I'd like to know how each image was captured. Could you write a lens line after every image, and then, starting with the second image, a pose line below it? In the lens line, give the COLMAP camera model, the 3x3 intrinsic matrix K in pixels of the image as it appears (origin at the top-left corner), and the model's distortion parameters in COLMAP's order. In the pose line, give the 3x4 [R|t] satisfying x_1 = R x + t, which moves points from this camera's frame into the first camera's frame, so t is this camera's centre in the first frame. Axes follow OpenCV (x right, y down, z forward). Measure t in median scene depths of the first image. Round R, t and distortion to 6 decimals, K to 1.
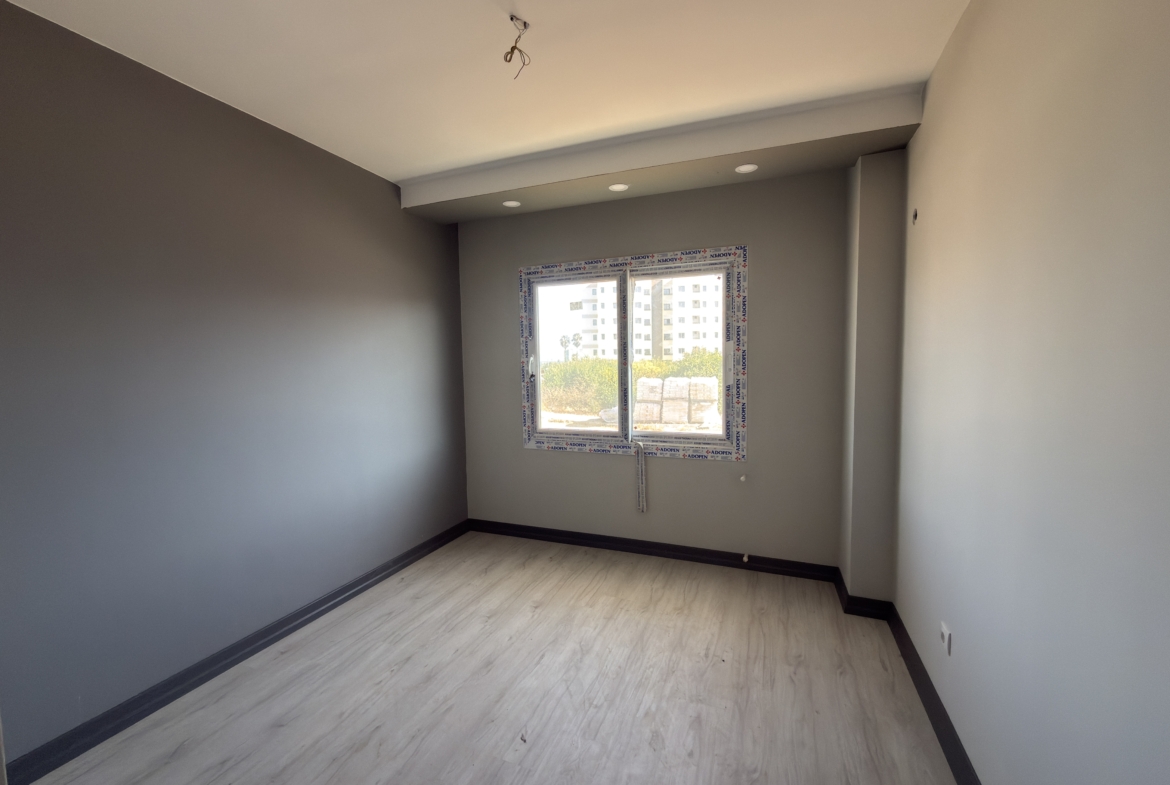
lens RADIAL K [[465.6, 0, 586.0], [0, 465.6, 394.7], [0, 0, 1]] dist [-0.000244, 0.000428]
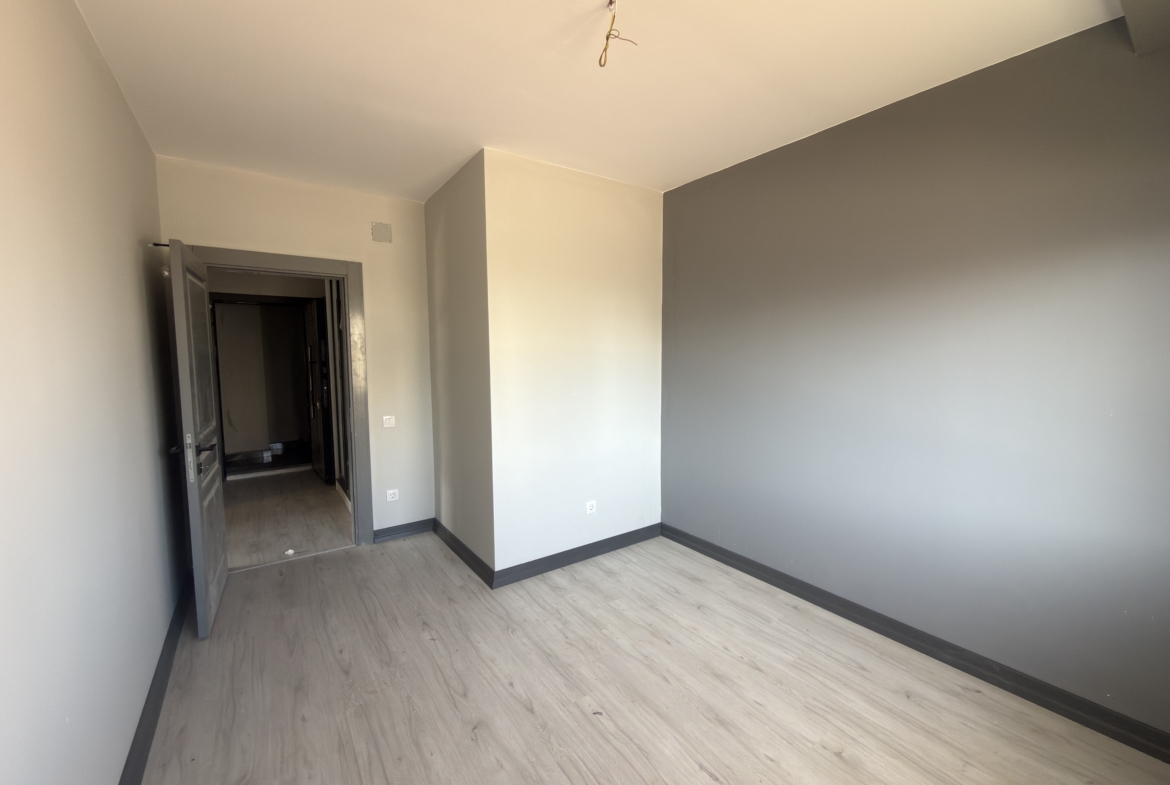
lens RADIAL K [[465.6, 0, 590.1], [0, 465.6, 393.0], [0, 0, 1]] dist [-0.000244, 0.000428]
pose [[-0.542316, 0.089505, -0.835393, 0.548373], [-0.051488, 0.988900, 0.139377, -0.106432], [0.838595, 0.118599, -0.531688, 1.146146]]
